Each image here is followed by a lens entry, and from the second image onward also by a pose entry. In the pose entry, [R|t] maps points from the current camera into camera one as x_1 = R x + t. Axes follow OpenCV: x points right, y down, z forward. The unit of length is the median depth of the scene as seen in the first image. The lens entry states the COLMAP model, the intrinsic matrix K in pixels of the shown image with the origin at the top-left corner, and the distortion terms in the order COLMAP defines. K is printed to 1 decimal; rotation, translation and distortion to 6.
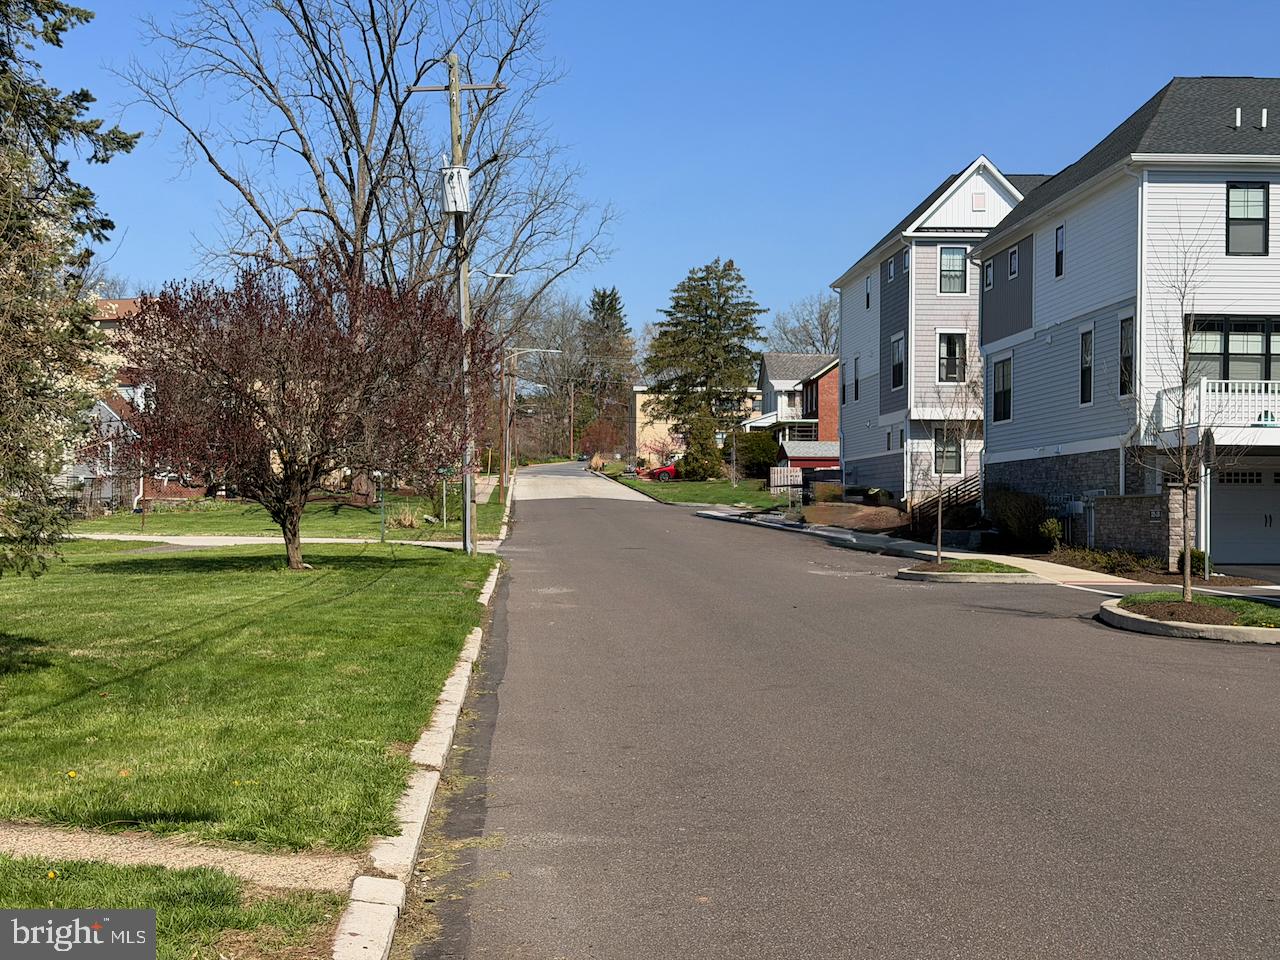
lens RADIAL K [[1816.3, 0, 640.0], [0, 1816.3, 480.0], [0, 0, 1]] dist [-0.022558, 0.074324]
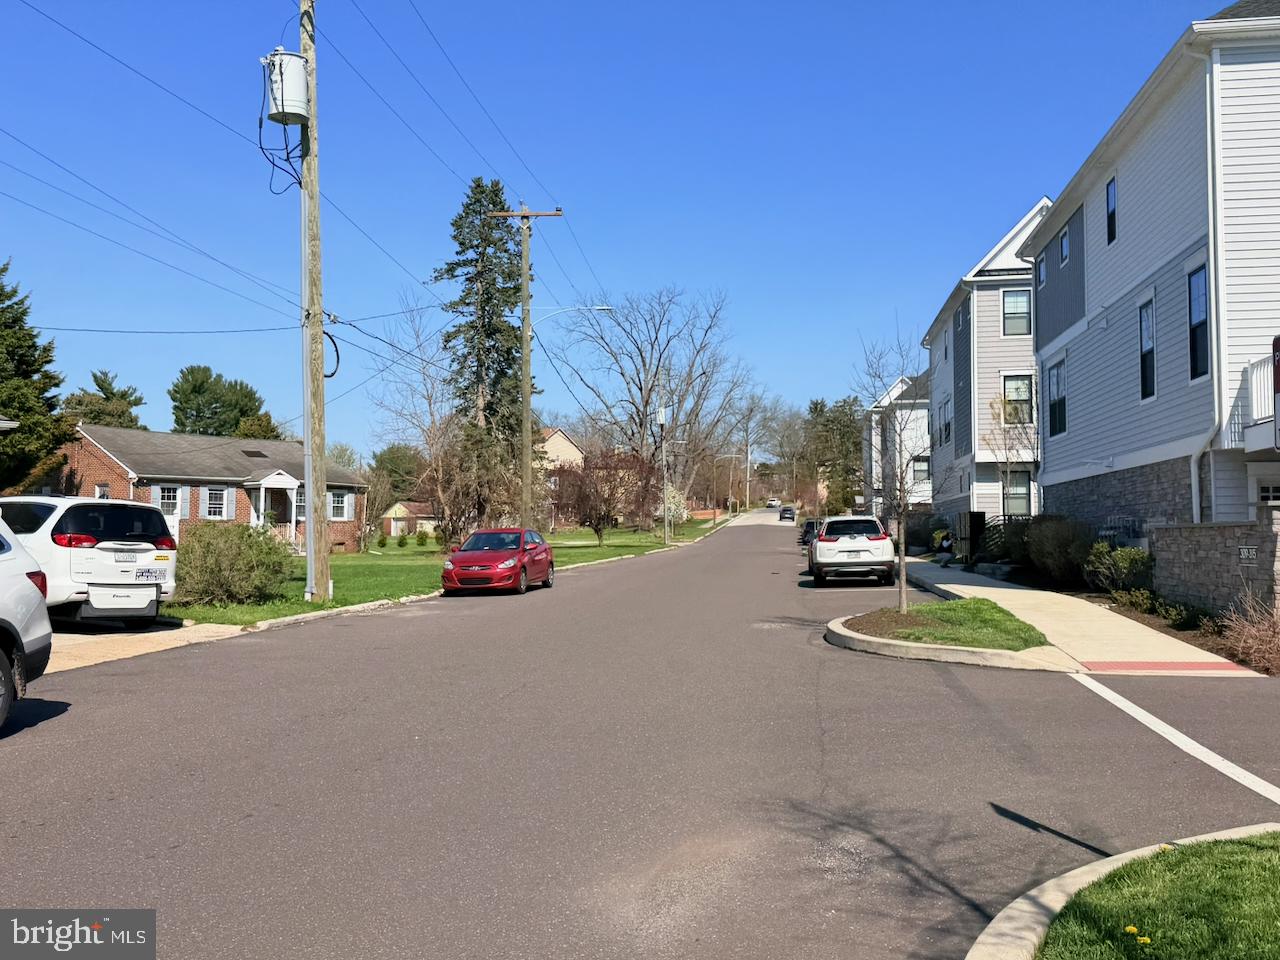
lens RADIAL K [[1216.9, 0, 640.0], [0, 1216.9, 480.0], [0, 0, 1]] dist [0.105903, 0.001221]
pose [[0.980101, -0.020697, -0.197419, 0.138126], [0.015739, 0.999521, -0.026650, -0.005641], [0.197876, 0.023013, 0.979957, -0.496821]]
